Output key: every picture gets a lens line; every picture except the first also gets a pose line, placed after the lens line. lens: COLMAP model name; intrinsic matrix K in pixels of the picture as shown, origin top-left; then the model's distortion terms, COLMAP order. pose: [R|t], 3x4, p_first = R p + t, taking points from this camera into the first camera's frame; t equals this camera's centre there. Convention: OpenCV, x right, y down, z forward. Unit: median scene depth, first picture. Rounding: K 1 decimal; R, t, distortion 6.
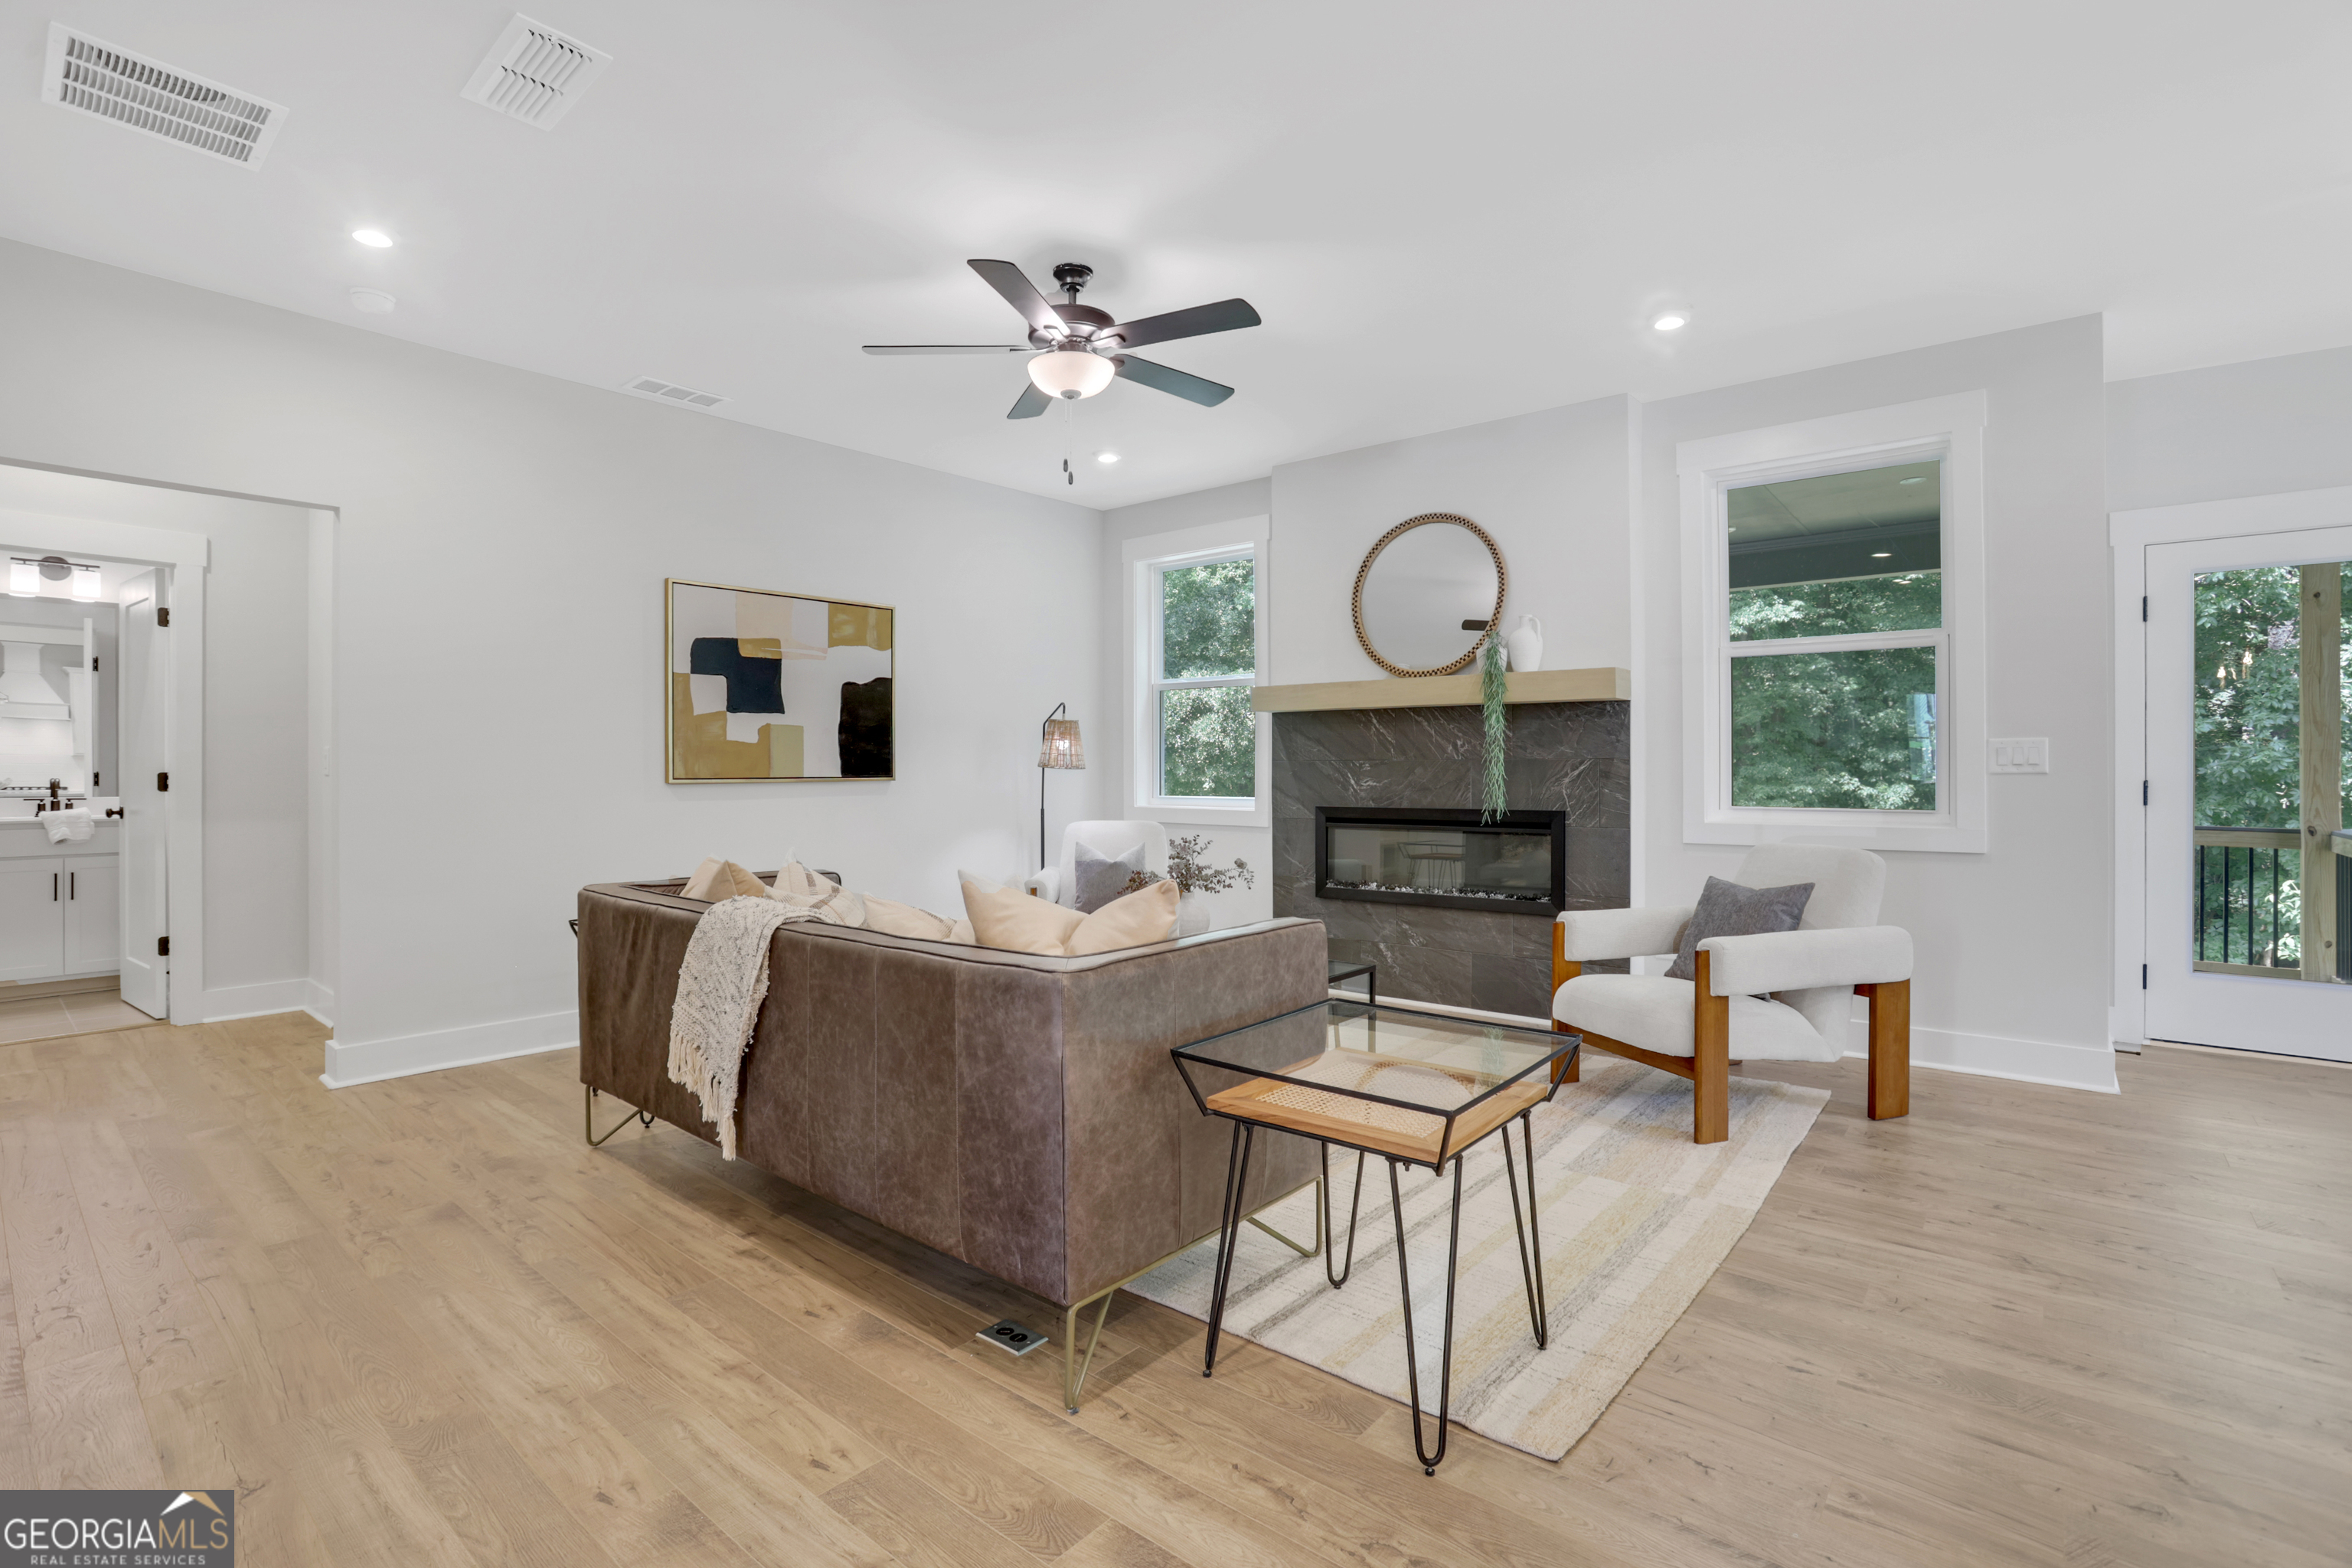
lens RADIAL K [[1092.7, 0, 1180.3], [0, 1092.7, 781.9], [0, 0, 1]] dist [-0.056303, 0.015813]
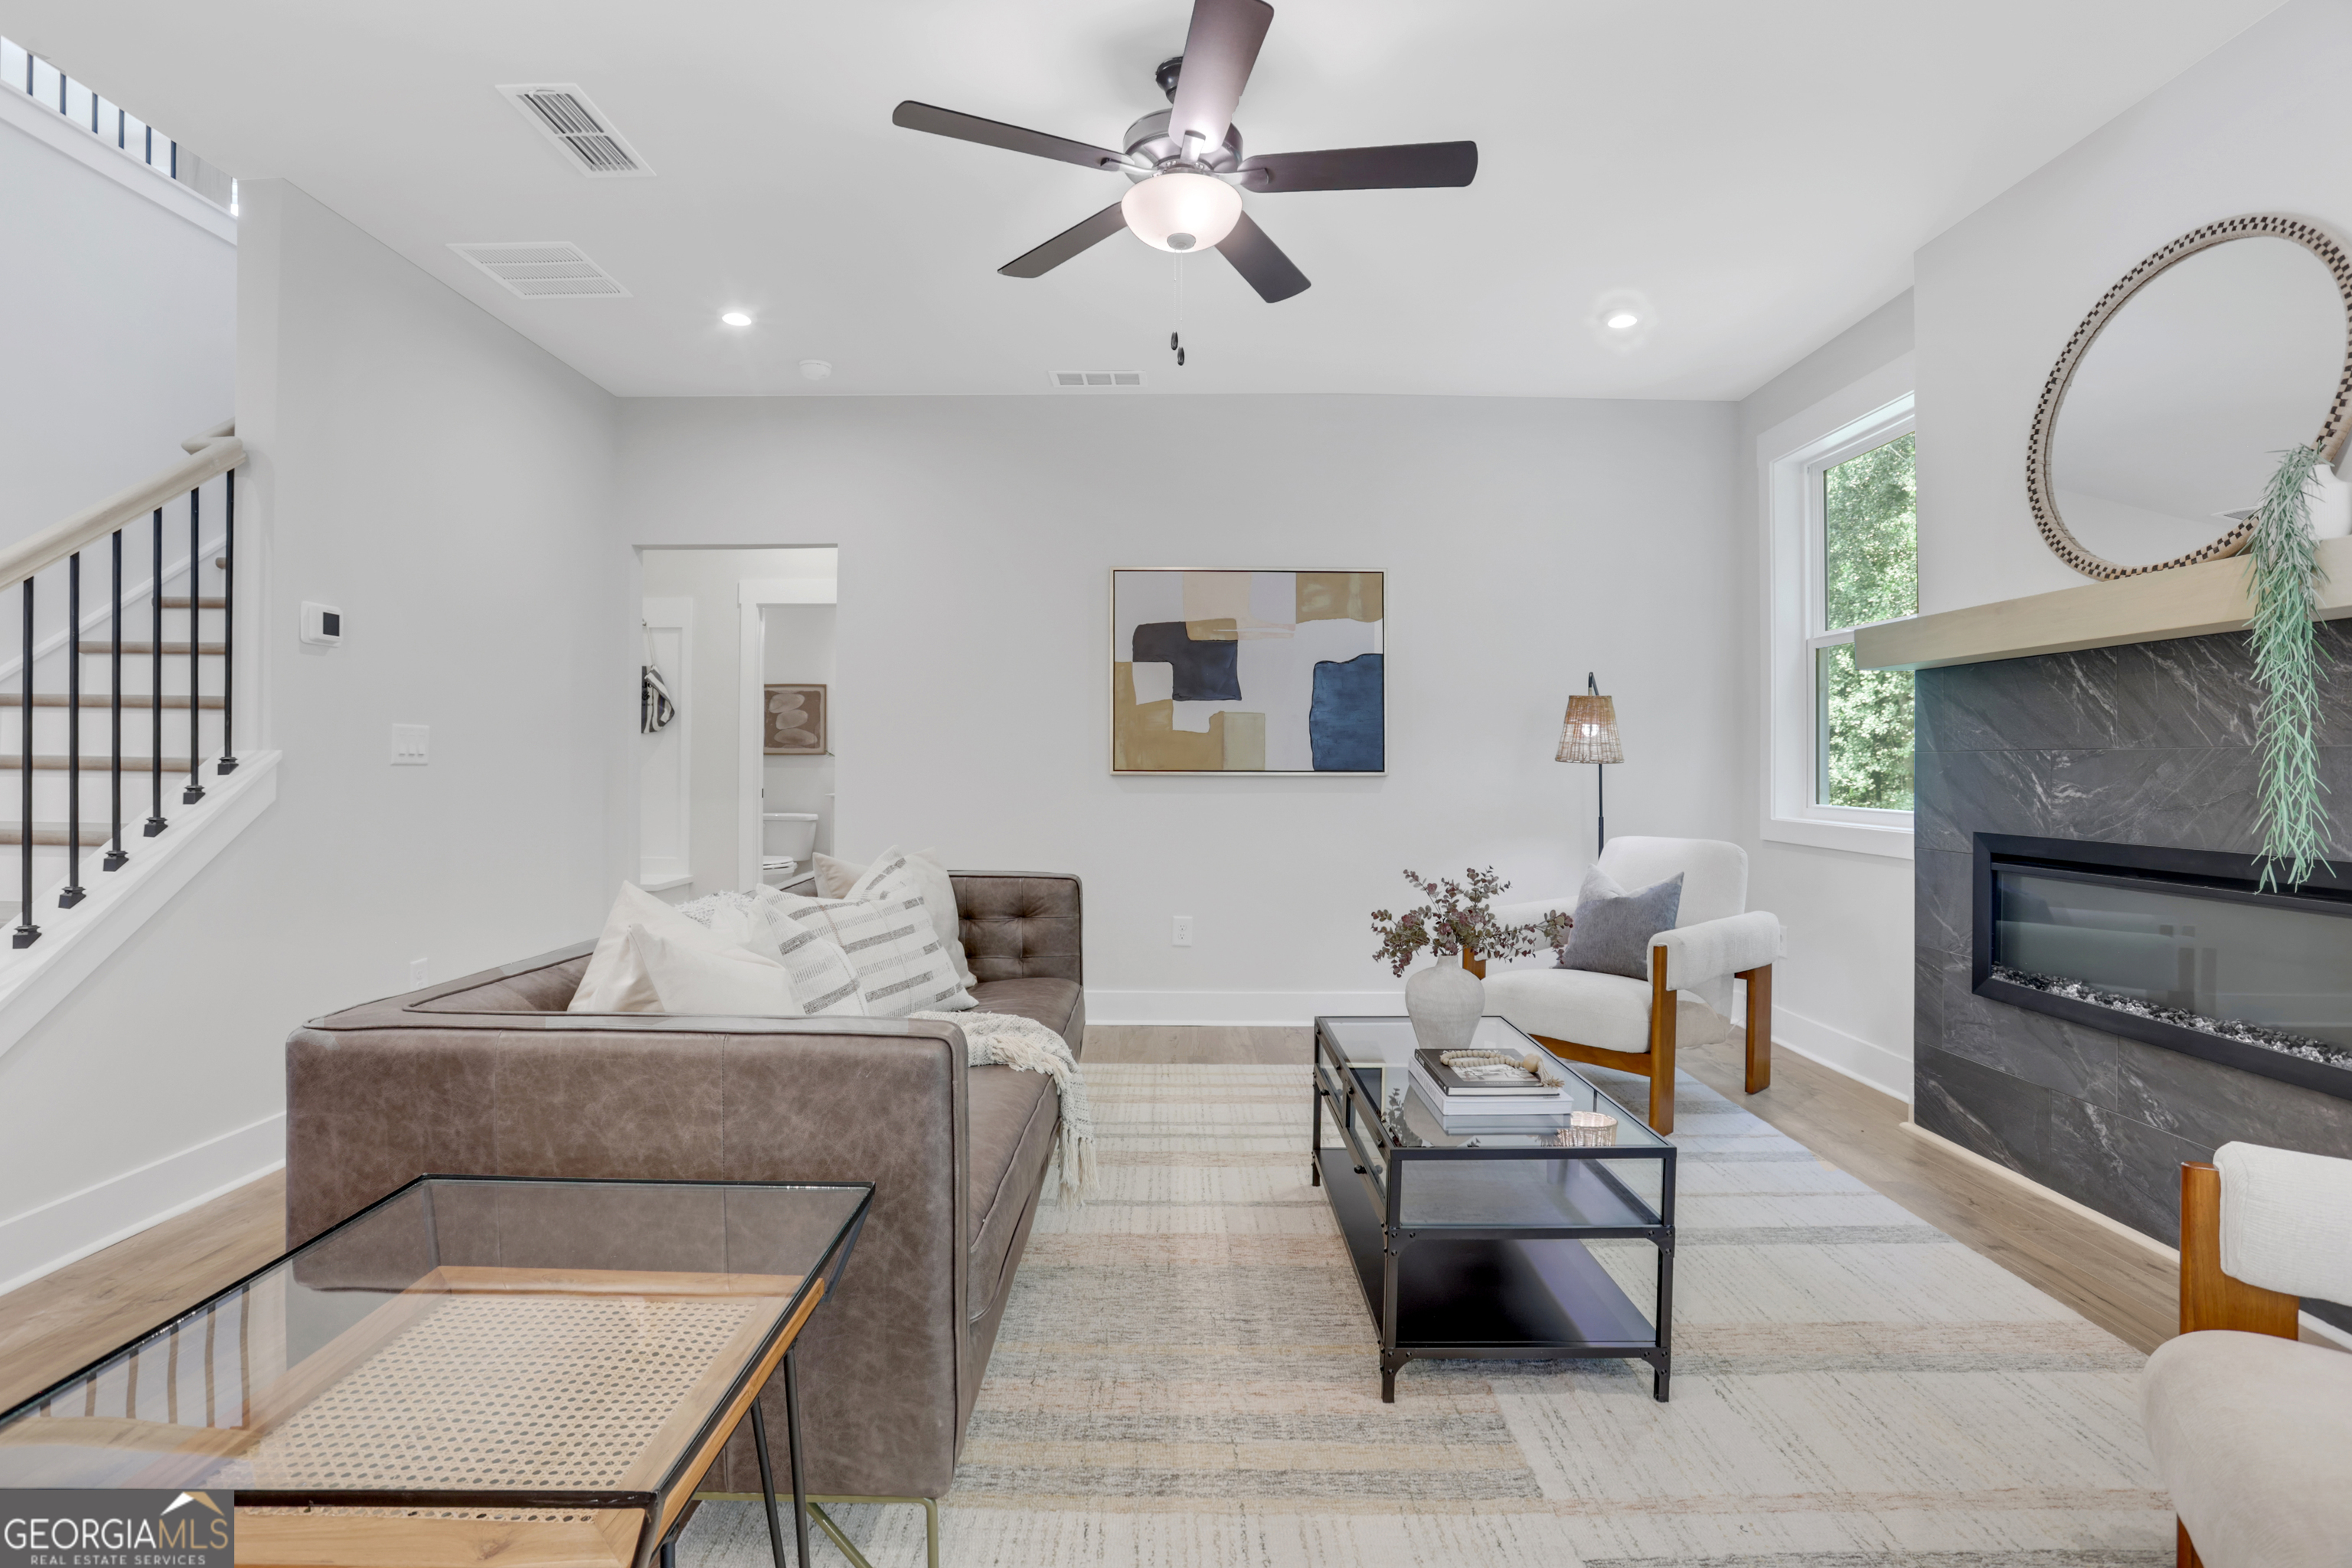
lens RADIAL K [[1092.7, 0, 1171.8], [0, 1092.7, 765.1], [0, 0, 1]] dist [-0.056303, 0.015813]
pose [[0.639810, 0.007228, -0.768499, 0.304025], [-0.015903, 0.999866, -0.003836, -0.003580], [0.768369, 0.014675, 0.639839, 0.364847]]
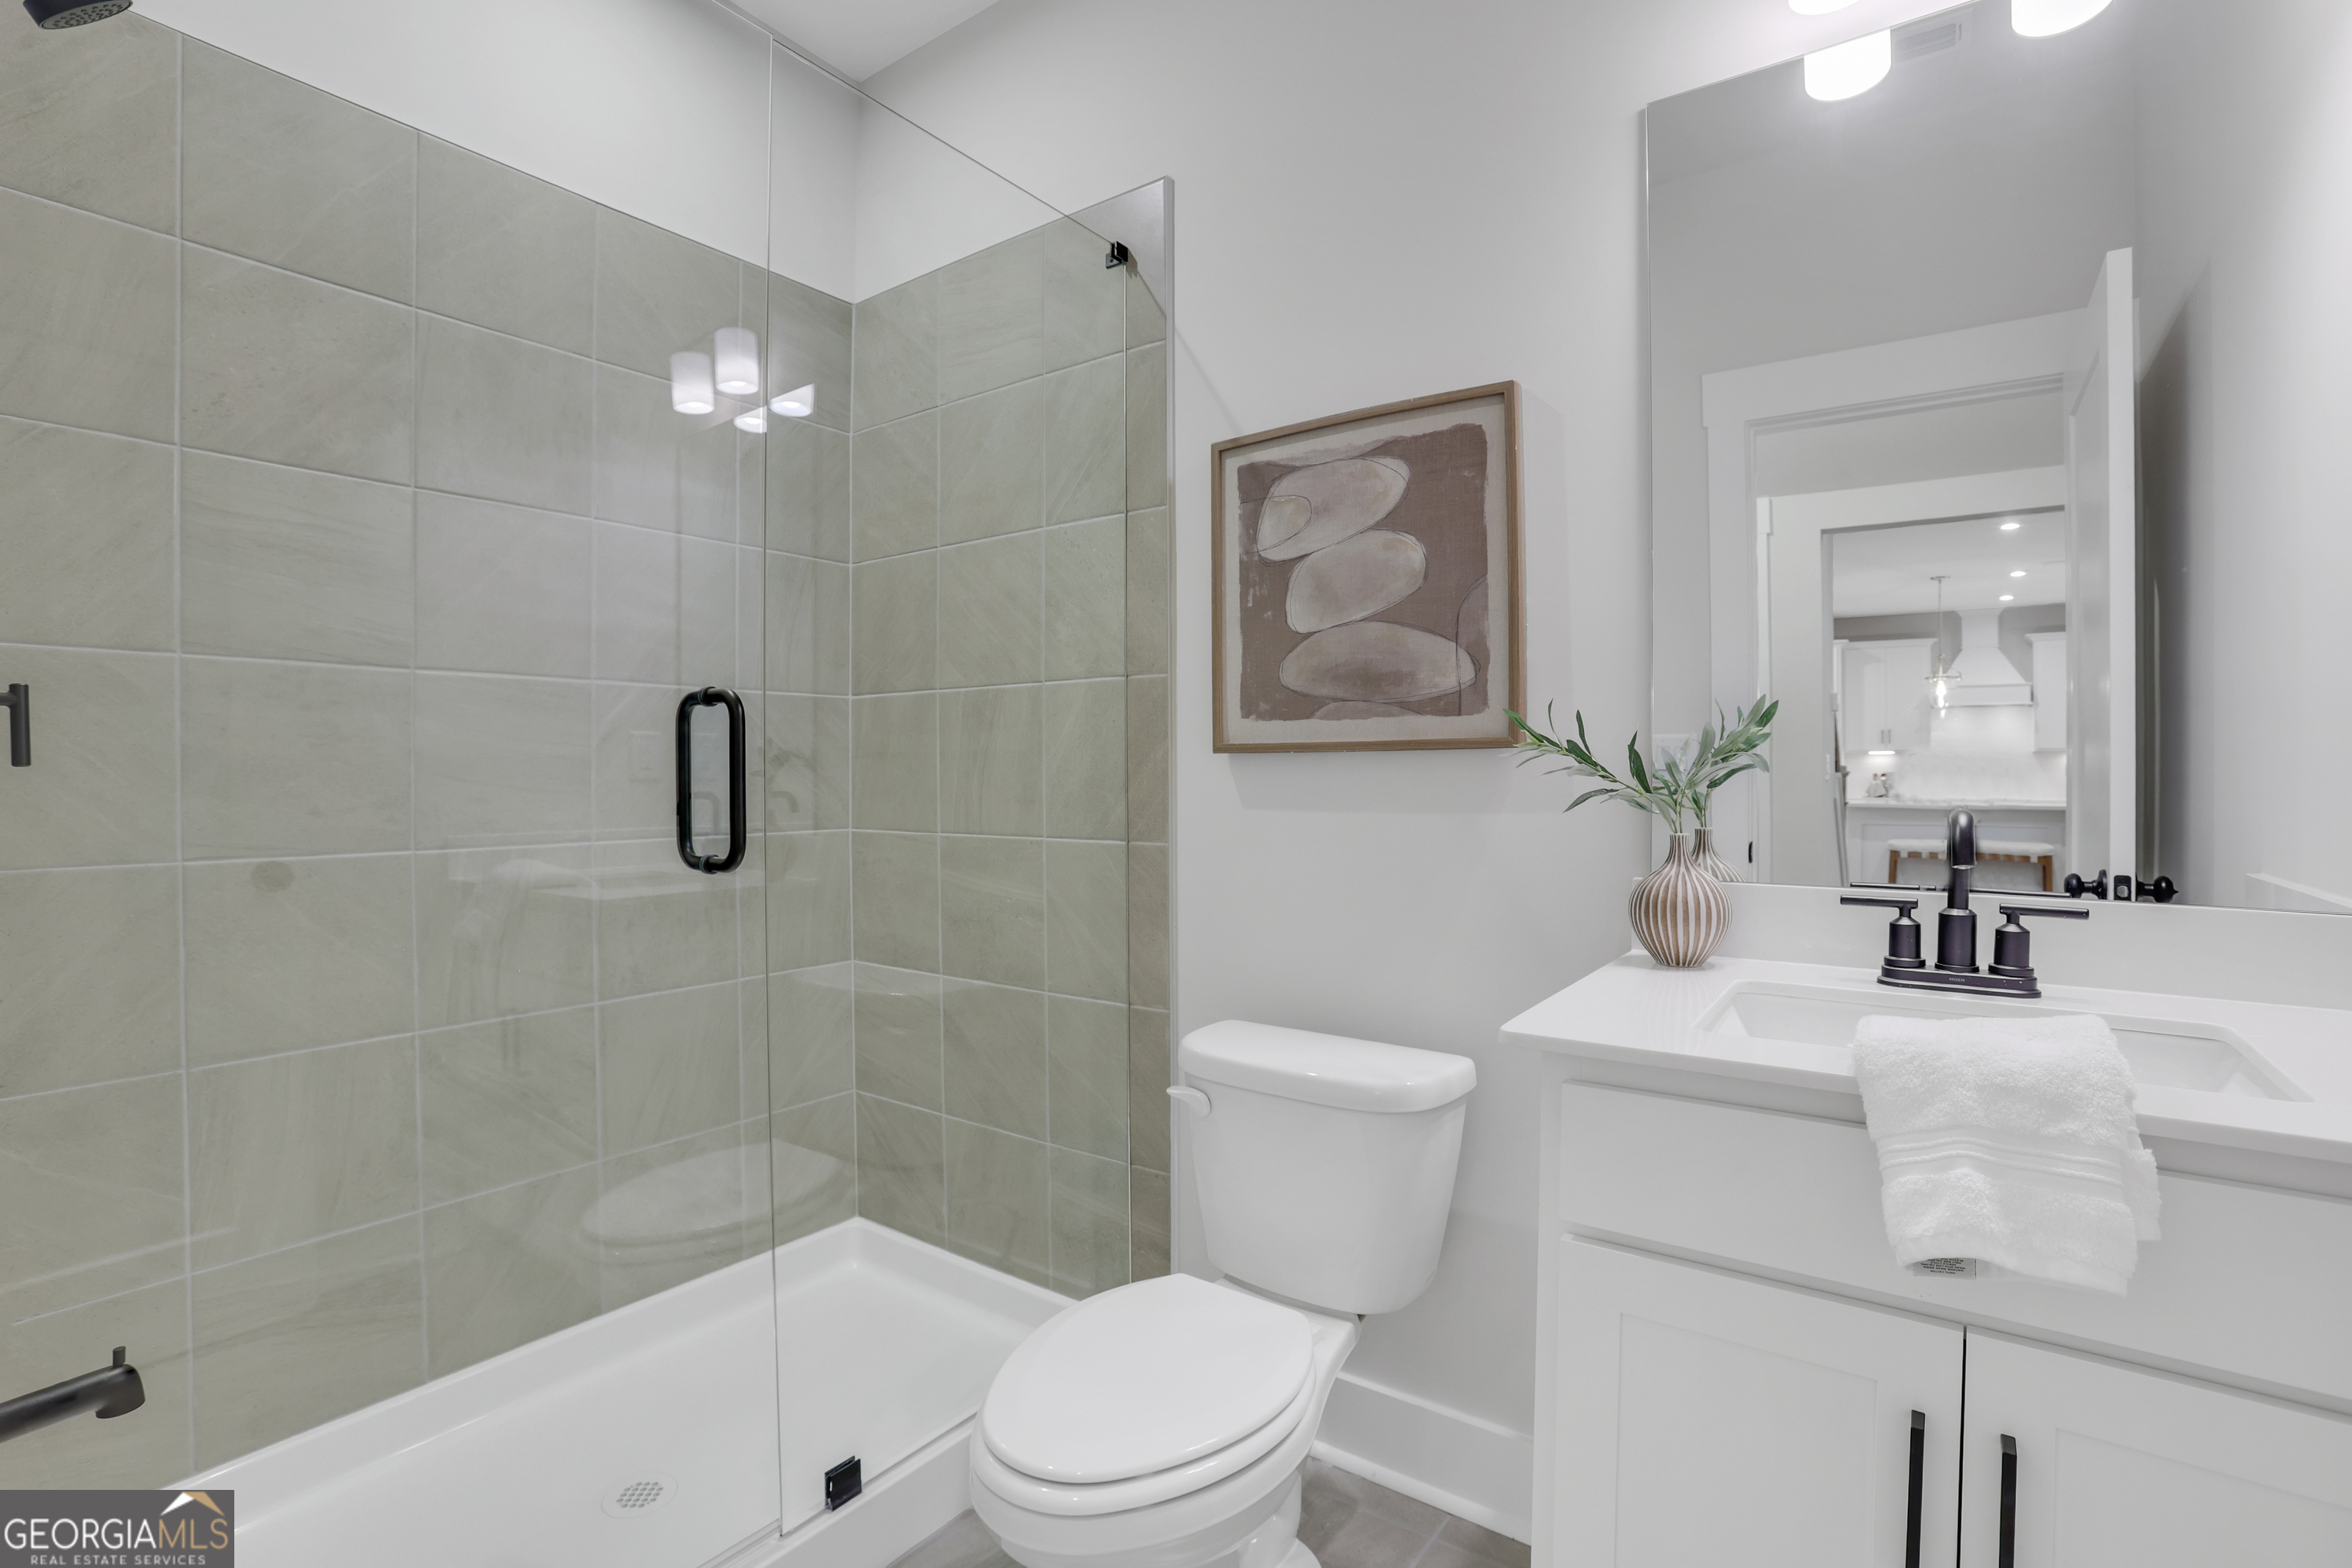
lens RADIAL K [[1092.7, 0, 1172.7], [0, 1092.7, 787.2], [0, 0, 1]] dist [-0.056303, 0.015813]
pose [[0.050638, 0.016934, -0.998573, -0.937650], [-0.010873, 0.999806, 0.016404, -0.008765], [0.998658, 0.010027, 0.050812, 0.880532]]
